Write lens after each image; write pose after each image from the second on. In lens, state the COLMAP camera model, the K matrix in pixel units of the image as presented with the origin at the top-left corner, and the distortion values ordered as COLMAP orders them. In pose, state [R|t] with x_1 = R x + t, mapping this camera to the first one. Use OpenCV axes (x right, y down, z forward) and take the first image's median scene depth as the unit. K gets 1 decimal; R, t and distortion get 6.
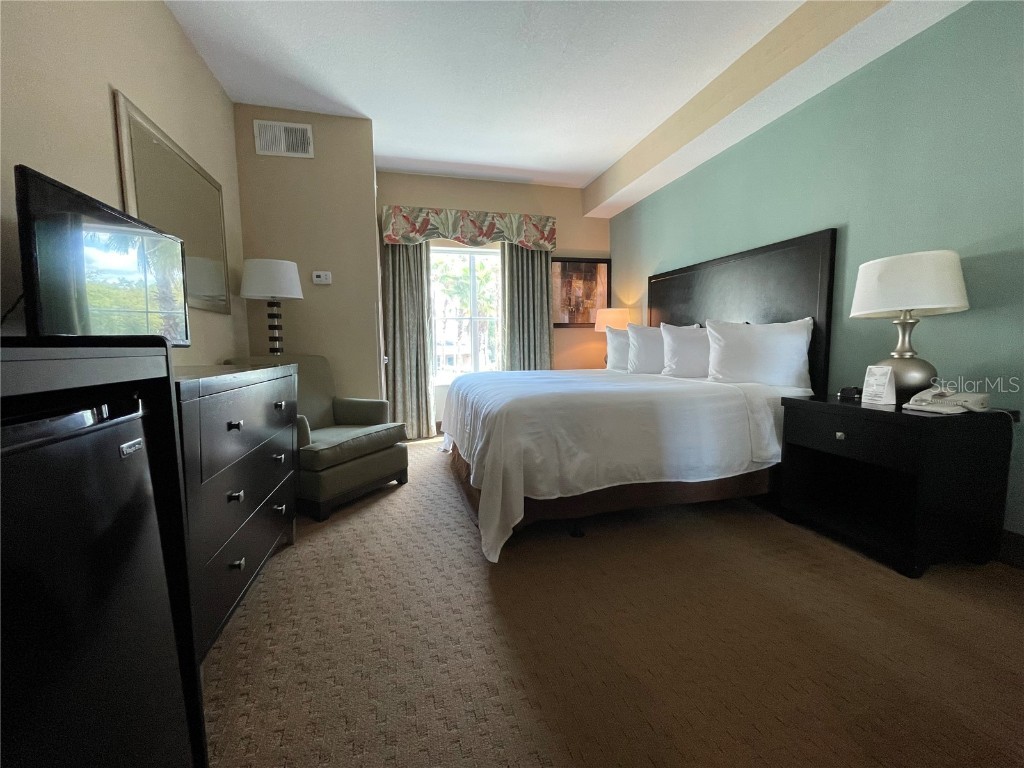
lens RADIAL K [[412.1, 0, 509.1], [0, 412.1, 380.4], [0, 0, 1]] dist [-0.010359, -0.000581]
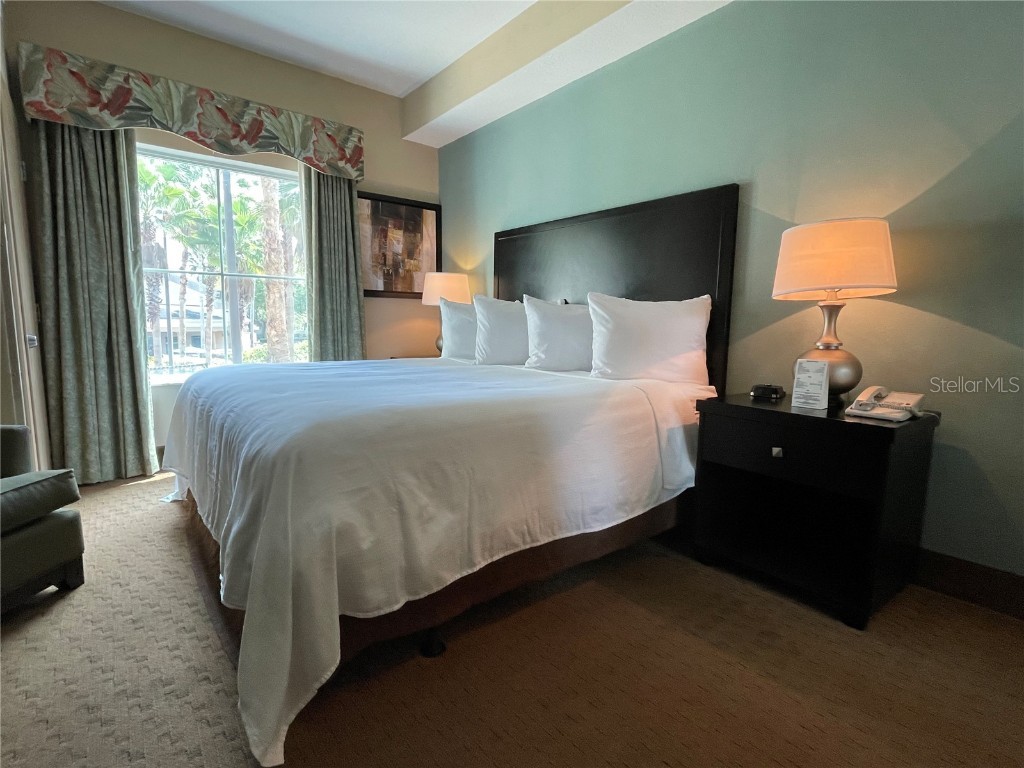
lens RADIAL K [[497.8, 0, 507.2], [0, 497.8, 380.5], [0, 0, 1]] dist [-0.003602, 0.002517]
pose [[0.914759, -0.019969, 0.403507, -0.009361], [0.008212, 0.999490, 0.030847, -0.017317], [-0.403917, -0.024904, 0.914457, 0.214946]]
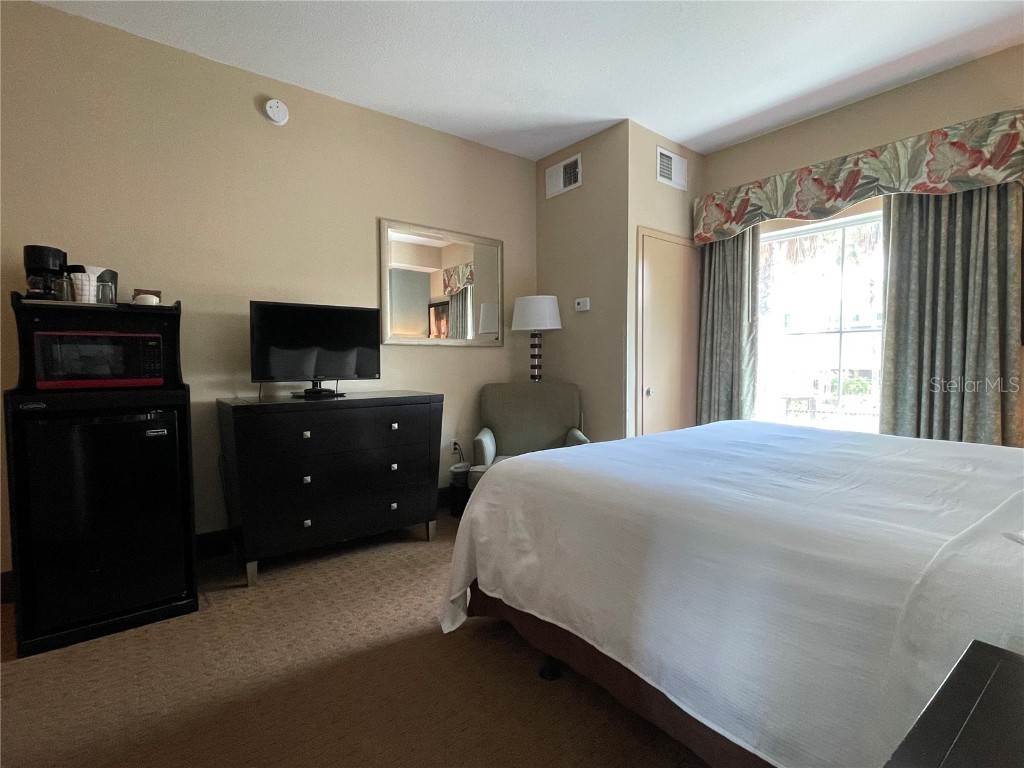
lens RADIAL K [[497.8, 0, 509.6], [0, 497.8, 380.3], [0, 0, 1]] dist [-0.003602, 0.002517]
pose [[0.398053, 0.051552, -0.915913, 0.573170], [-0.078647, 0.996662, 0.021917, -0.082655], [0.913985, 0.063310, 0.400778, 0.381448]]
